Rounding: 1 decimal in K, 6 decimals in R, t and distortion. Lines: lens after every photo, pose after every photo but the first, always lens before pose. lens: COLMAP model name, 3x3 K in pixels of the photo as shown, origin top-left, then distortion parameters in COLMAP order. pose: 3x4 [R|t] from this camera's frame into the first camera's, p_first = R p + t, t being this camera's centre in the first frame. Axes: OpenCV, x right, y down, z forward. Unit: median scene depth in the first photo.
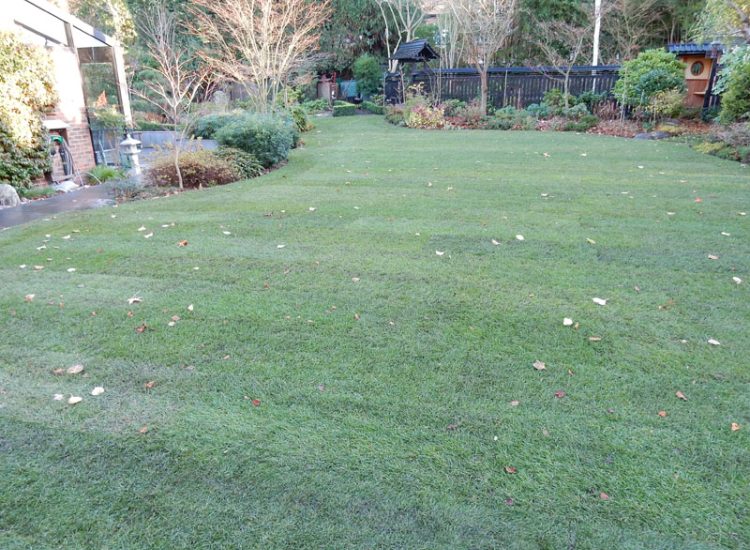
lens RADIAL K [[537.6, 0, 375.0], [0, 537.6, 275.0], [0, 0, 1]] dist [-0.042440, 0.025007]
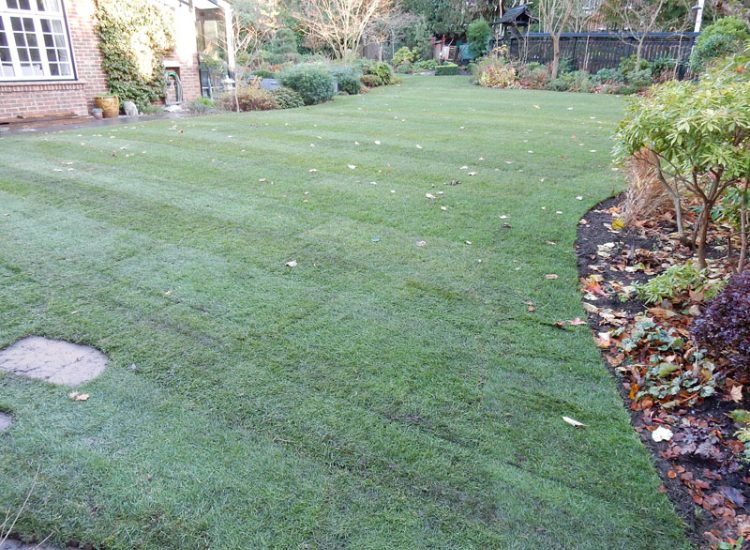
lens RADIAL K [[537.6, 0, 375.0], [0, 537.6, 275.0], [0, 0, 1]] dist [-0.042440, 0.025007]
pose [[0.947456, 0.146959, -0.284129, 0.370942], [-0.130954, 0.988575, 0.074638, 0.089247], [0.291852, -0.033508, 0.955876, -0.201855]]
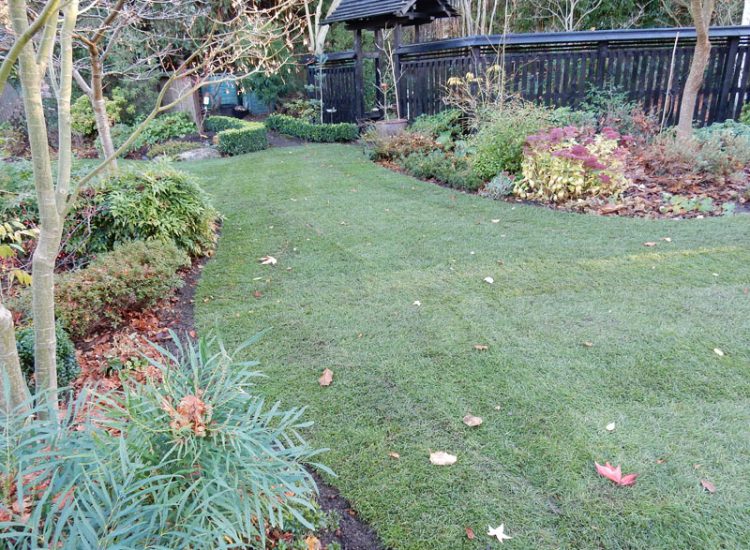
lens RADIAL K [[537.6, 0, 375.0], [0, 537.6, 275.0], [0, 0, 1]] dist [-0.042440, 0.025007]
pose [[0.946504, -0.137747, 0.291814, -0.207946], [0.135150, 0.990396, 0.029141, -0.414011], [-0.293026, 0.011857, 0.956031, 1.165004]]
